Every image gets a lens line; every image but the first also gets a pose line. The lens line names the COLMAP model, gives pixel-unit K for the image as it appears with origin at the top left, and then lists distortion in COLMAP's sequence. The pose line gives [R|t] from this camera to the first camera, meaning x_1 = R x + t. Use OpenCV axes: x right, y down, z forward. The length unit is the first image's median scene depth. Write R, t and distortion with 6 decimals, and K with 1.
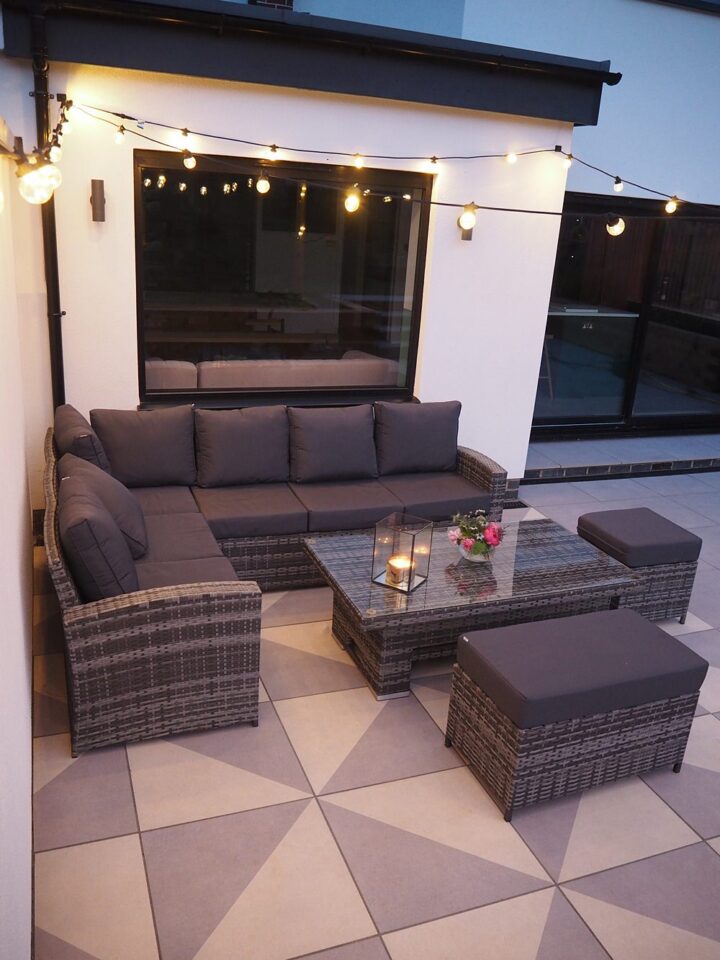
lens RADIAL K [[809.7, 0, 375.3], [0, 809.7, 483.6], [0, 0, 1]] dist [-0.013392, 0.021442]
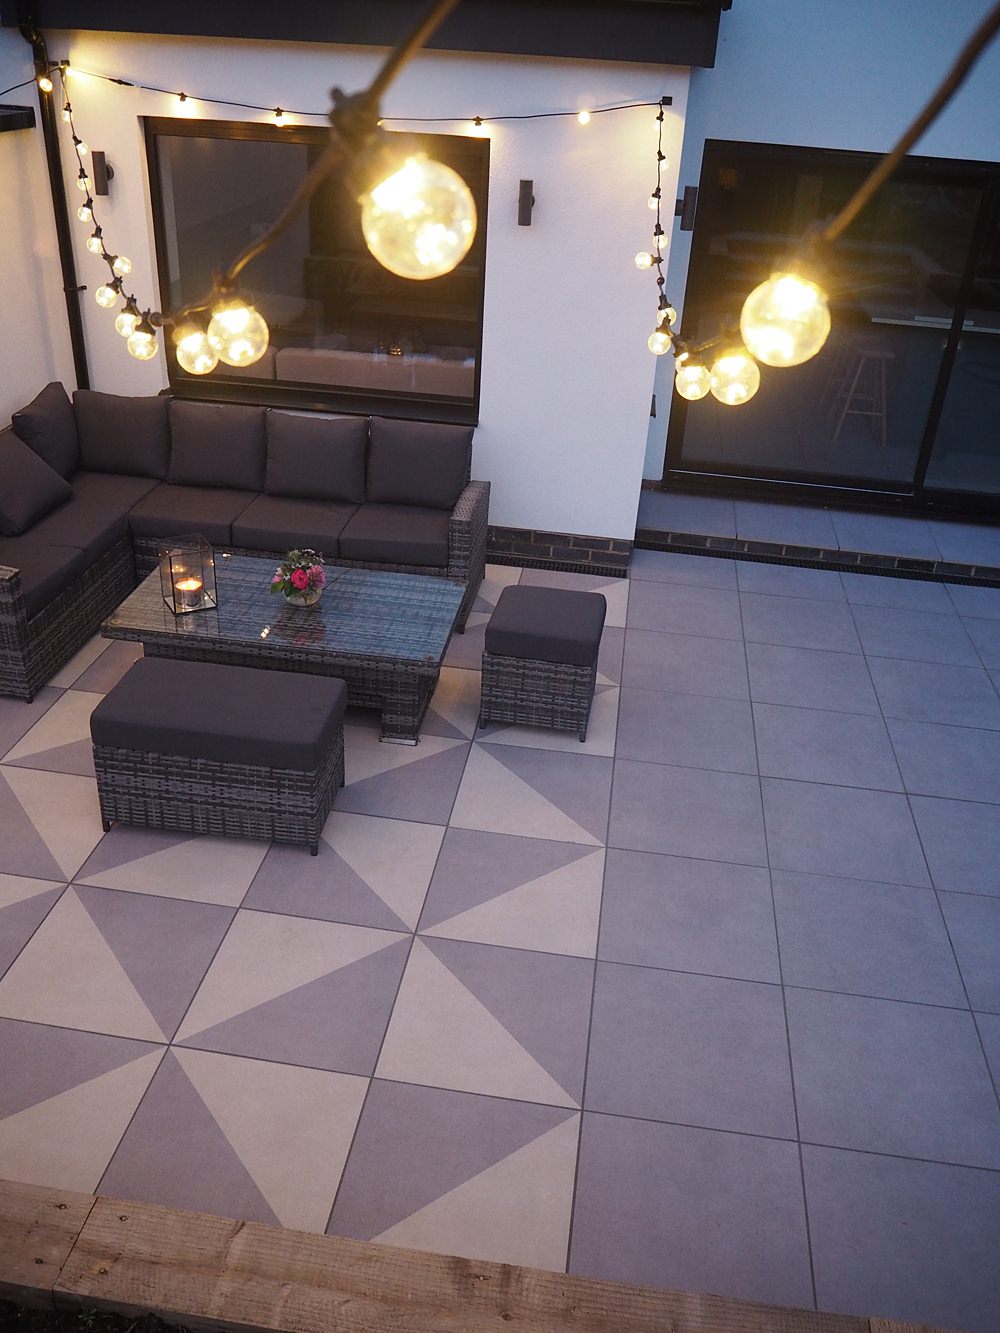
lens RADIAL K [[1113.0, 0, 500.0], [0, 1113.0, 666.5], [0, 0, 1]] dist [-0.013254, 0.012169]
pose [[0.870009, 0.224374, -0.439022, 0.881743], [-0.157584, 0.970287, 0.183606, -0.102063], [0.467173, -0.090556, 0.879516, -0.011749]]
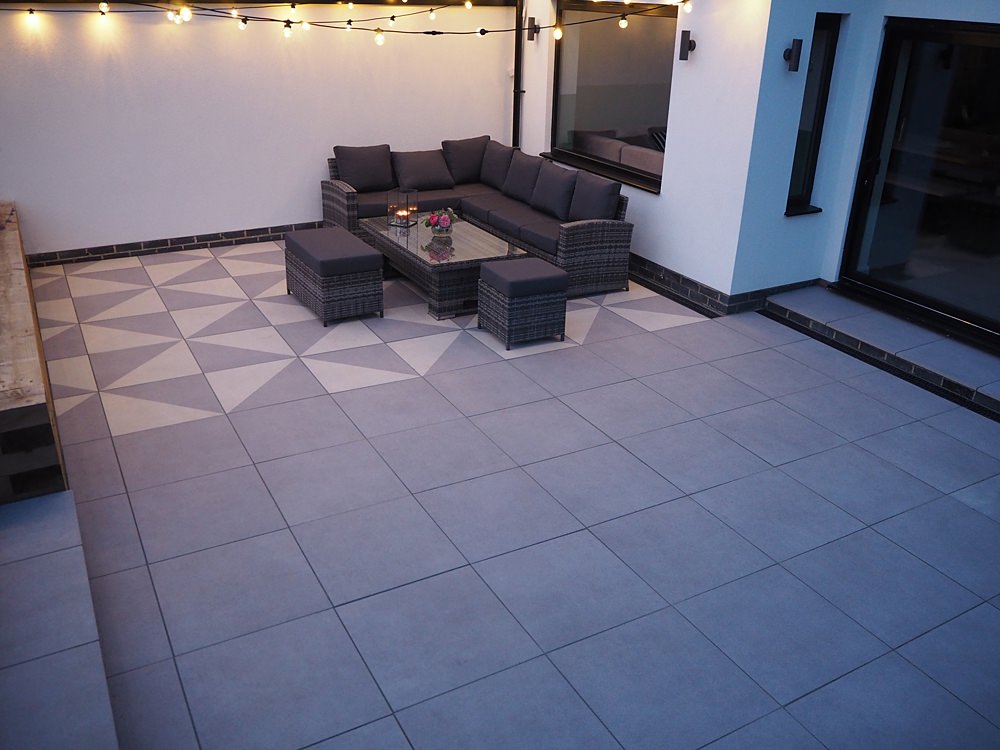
lens RADIAL K [[835.0, 0, 530.9], [0, 835.0, 371.8], [0, 0, 1]] dist [-0.013254, 0.012169]
pose [[0.166005, 0.351392, -0.921394, 1.822320], [-0.357984, 0.892091, 0.275719, -0.194913], [0.918853, 0.284073, 0.273884, 0.771221]]
